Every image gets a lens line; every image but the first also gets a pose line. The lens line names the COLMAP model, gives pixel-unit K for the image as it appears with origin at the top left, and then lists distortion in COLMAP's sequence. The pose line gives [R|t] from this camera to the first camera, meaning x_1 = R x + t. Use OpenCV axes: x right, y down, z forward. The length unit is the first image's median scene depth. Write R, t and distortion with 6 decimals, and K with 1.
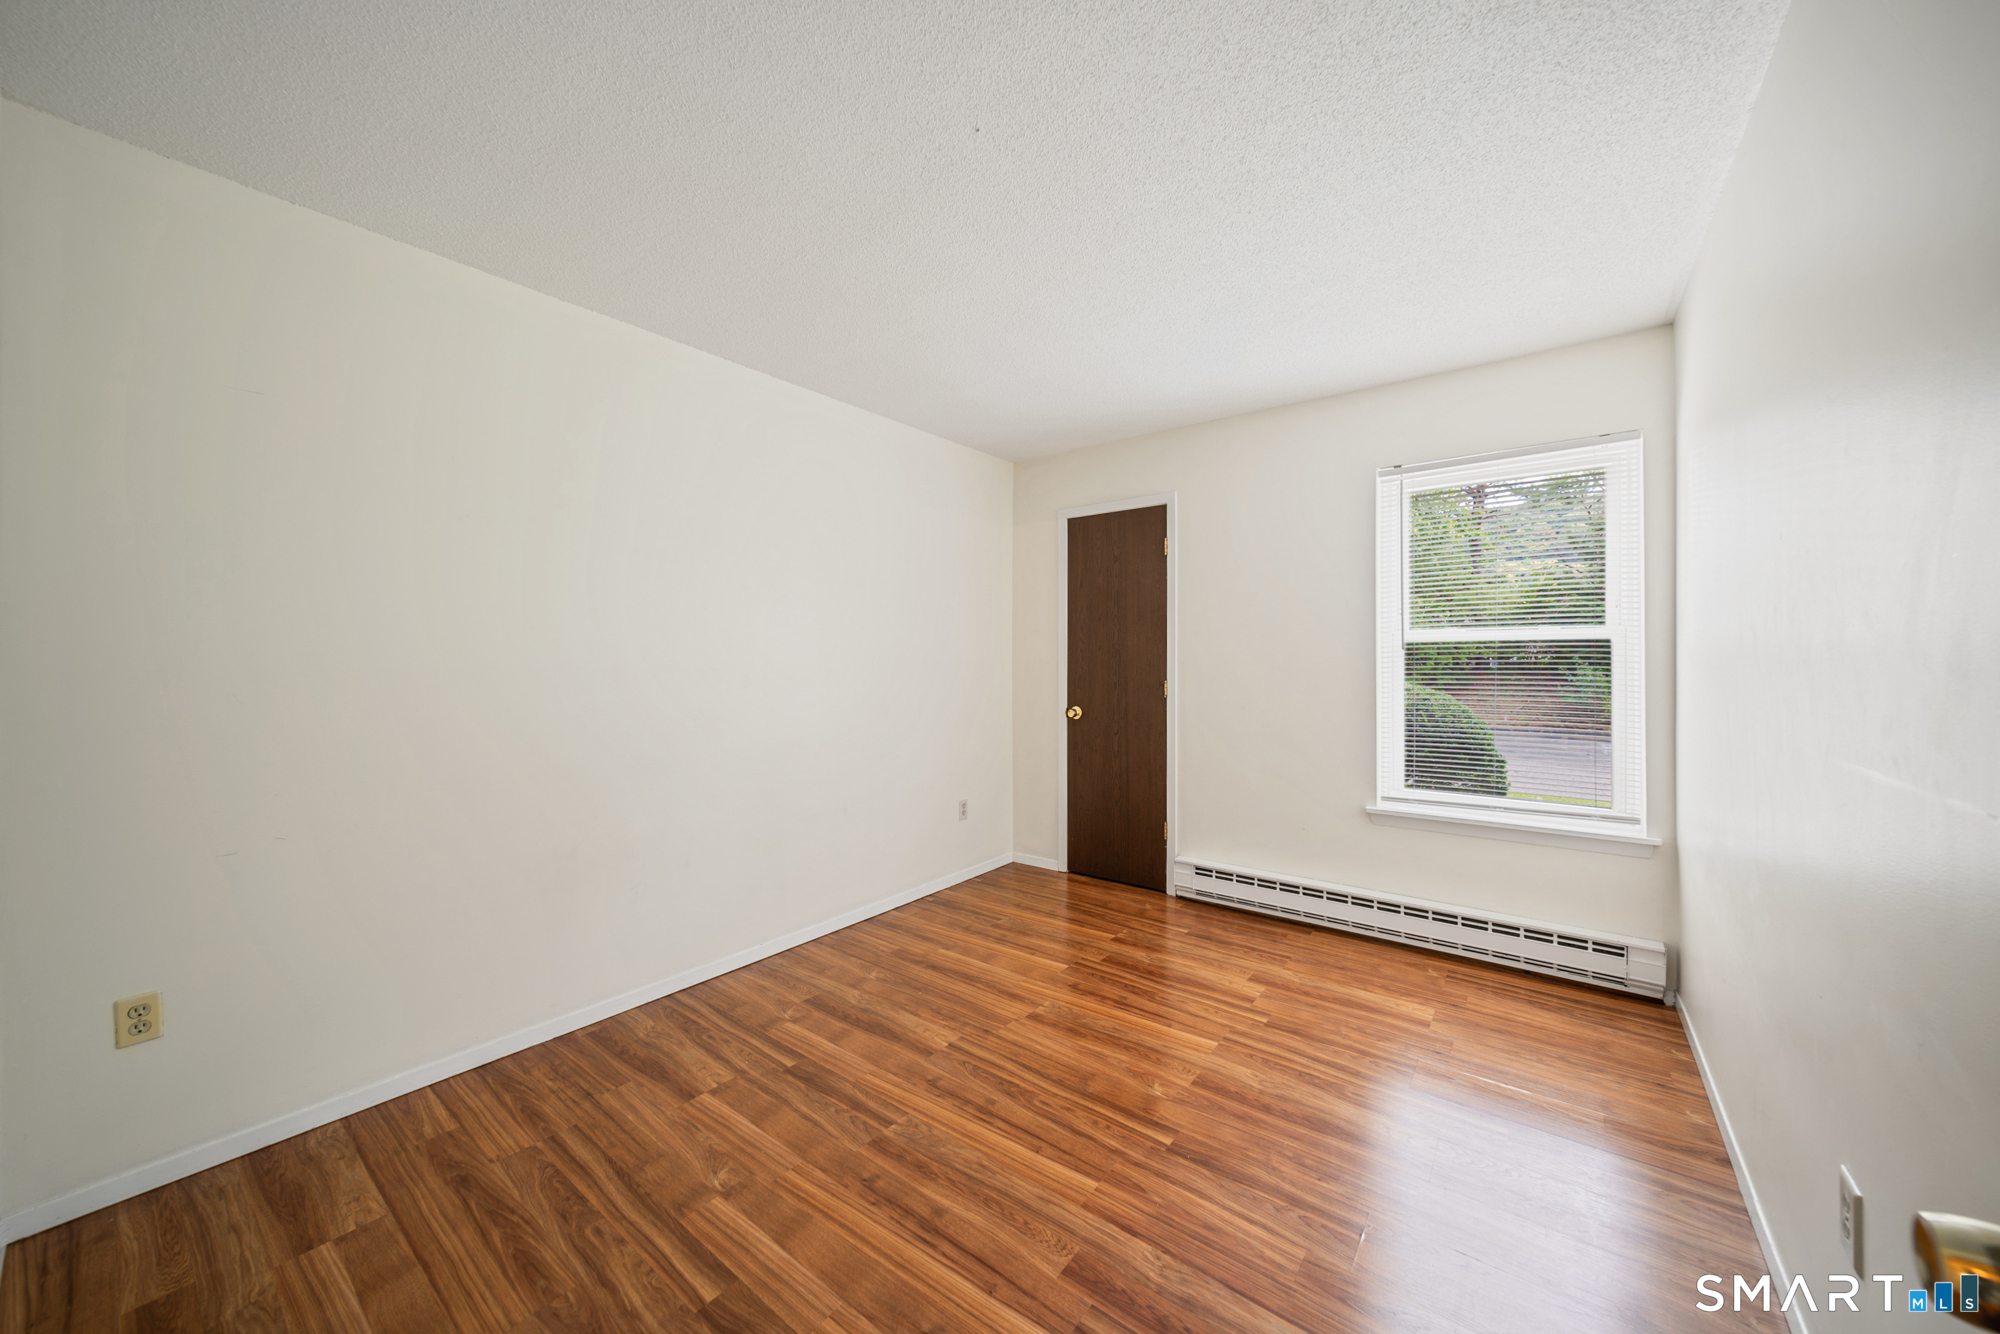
lens RADIAL K [[702.0, 0, 992.8], [0, 702.0, 650.1], [0, 0, 1]] dist [0.000132, -0.001617]
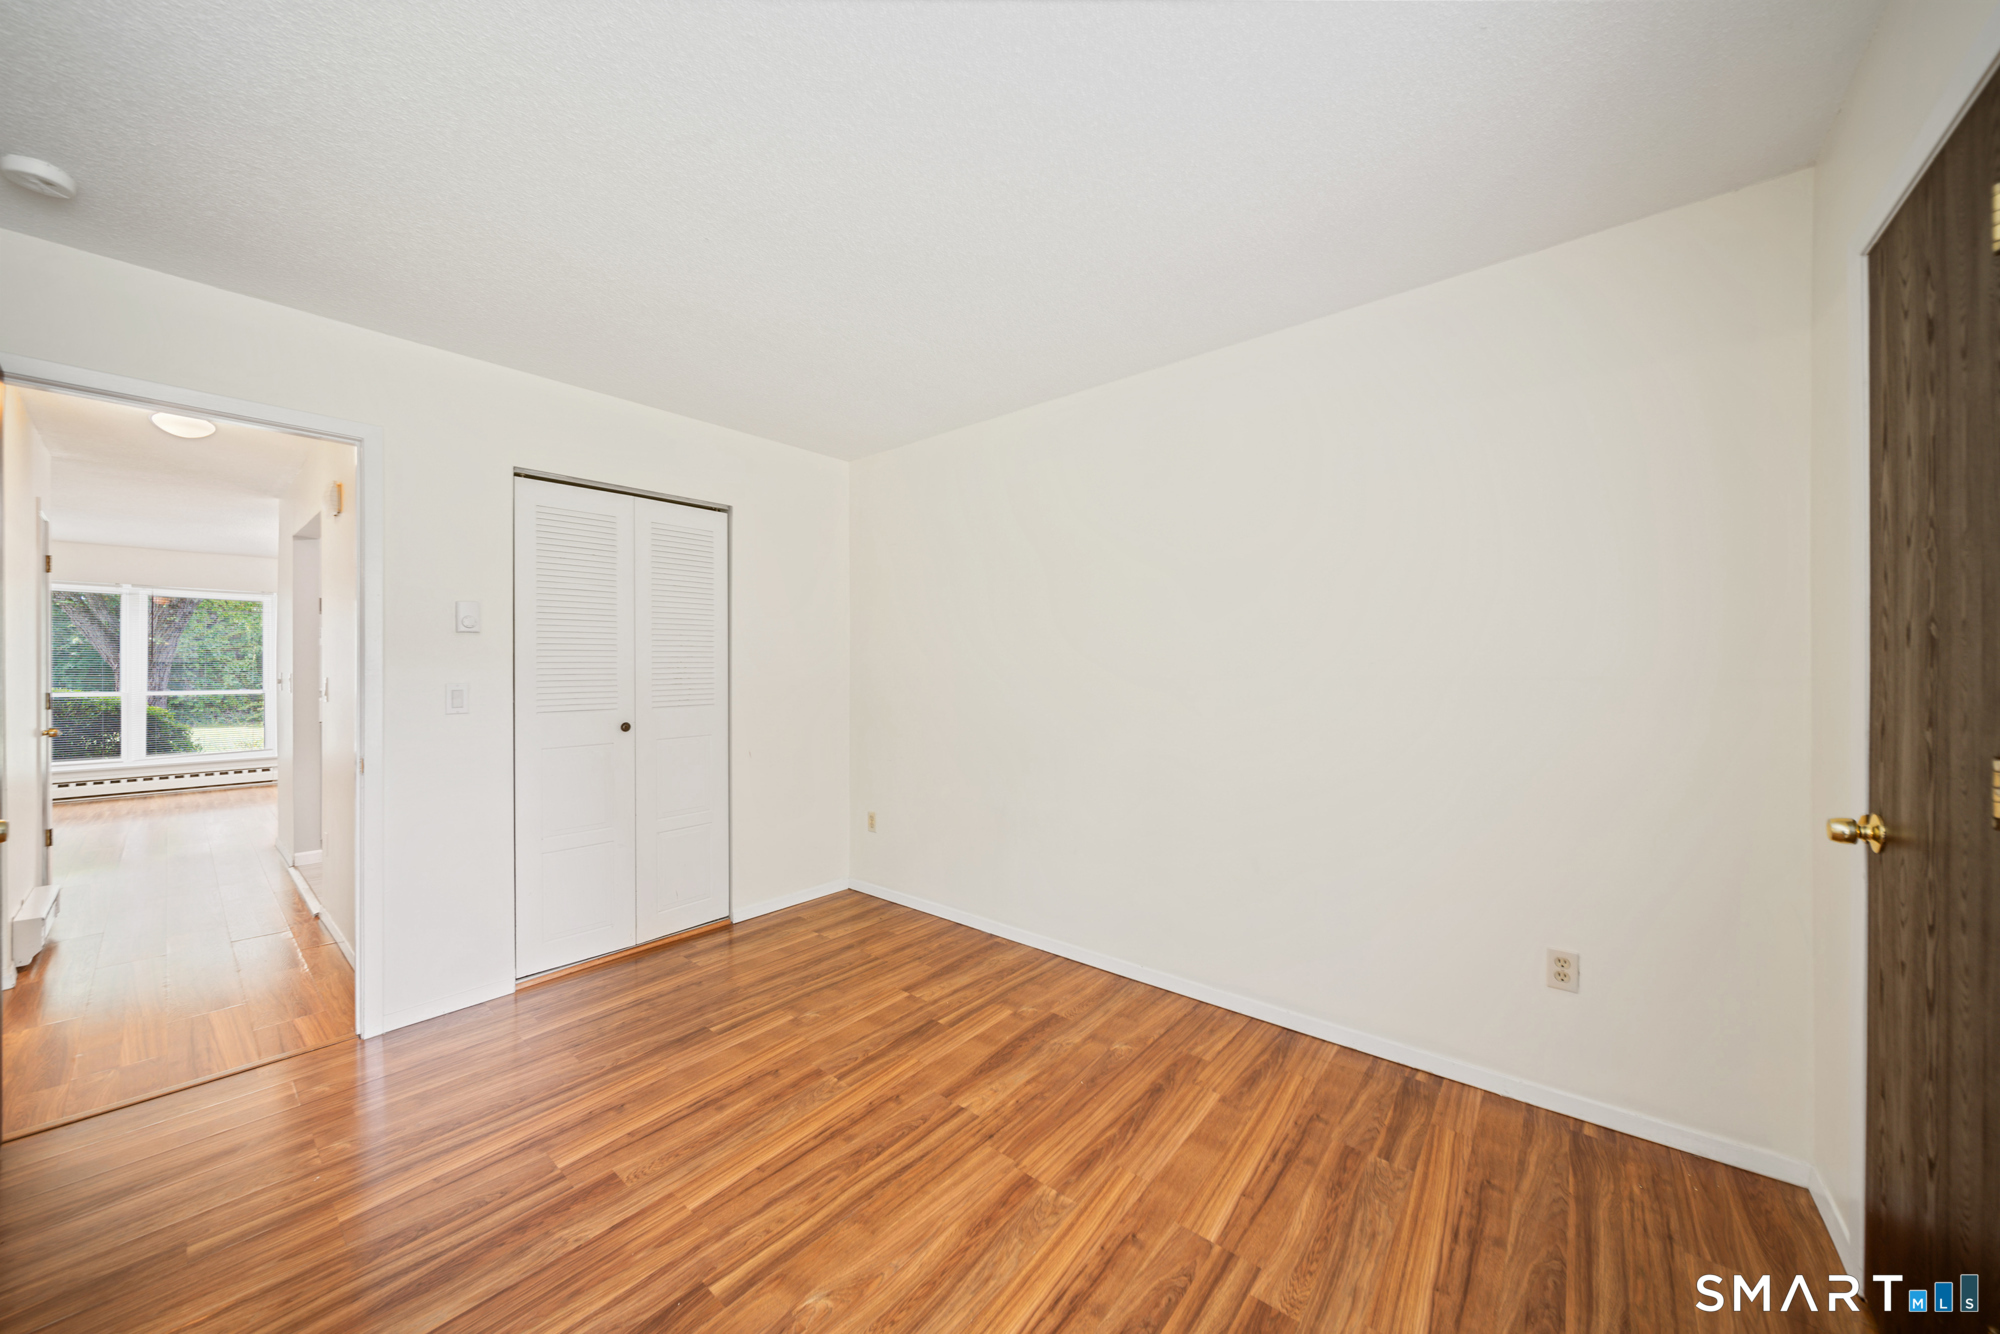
lens RADIAL K [[702.0, 0, 1000.0], [0, 702.0, 631.4], [0, 0, 1]] dist [0.000132, -0.001617]
pose [[-0.028799, -0.050628, -0.998302, 0.837143], [0.014543, 0.998590, -0.051062, 0.010034], [0.999479, -0.015989, -0.028022, 1.069047]]
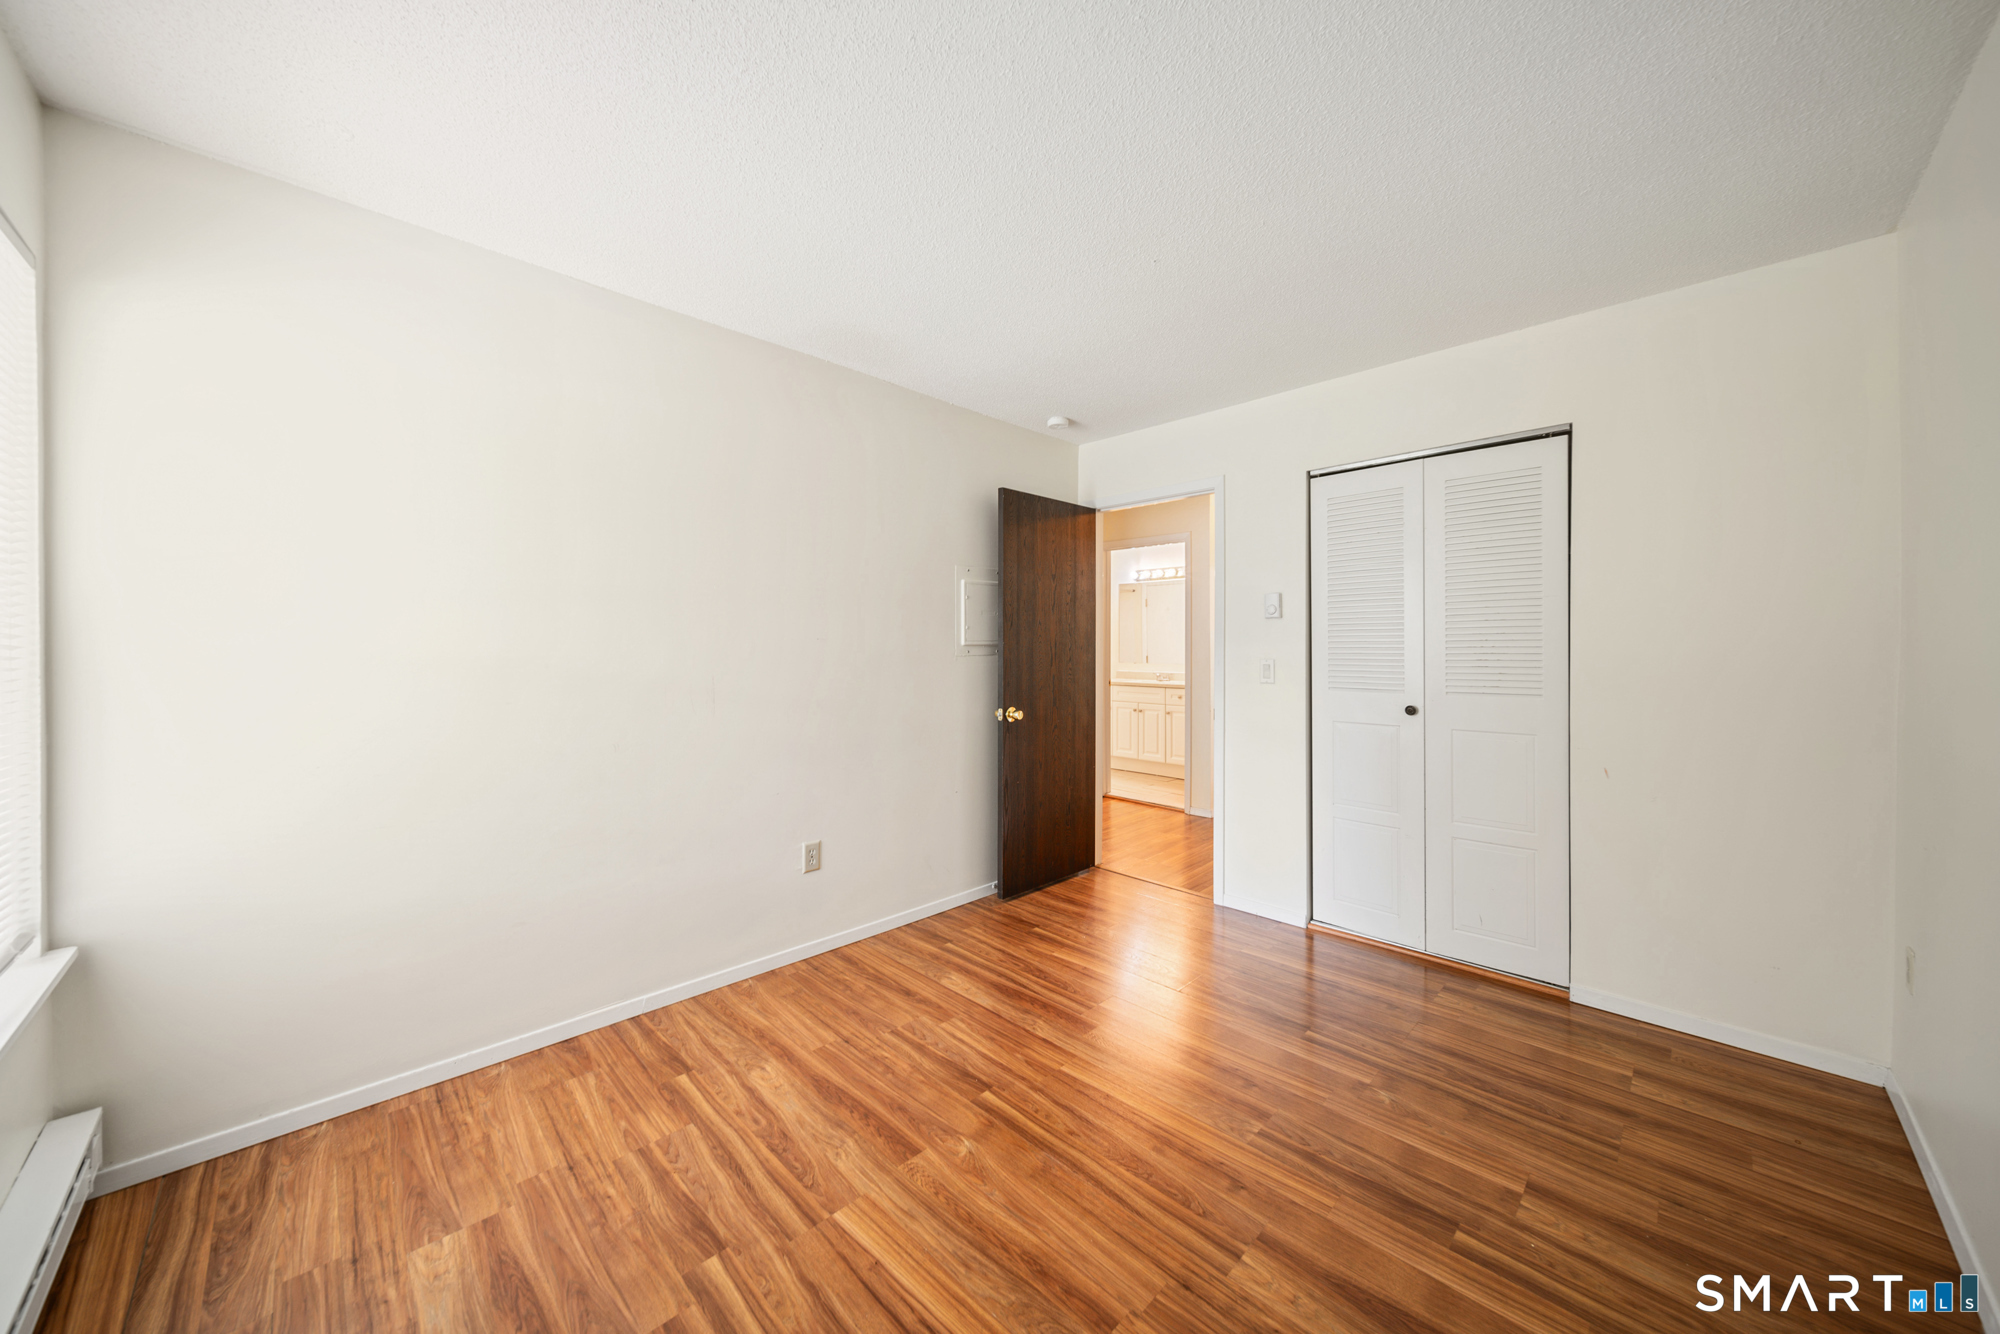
lens RADIAL K [[702.0, 0, 988.6], [0, 702.0, 638.1], [0, 0, 1]] dist [0.000132, -0.001617]
pose [[-0.990529, -0.000199, 0.137302, 0.076185], [-0.003296, 0.999745, -0.022326, 0.011795], [-0.137263, -0.022567, -0.990278, 1.659911]]
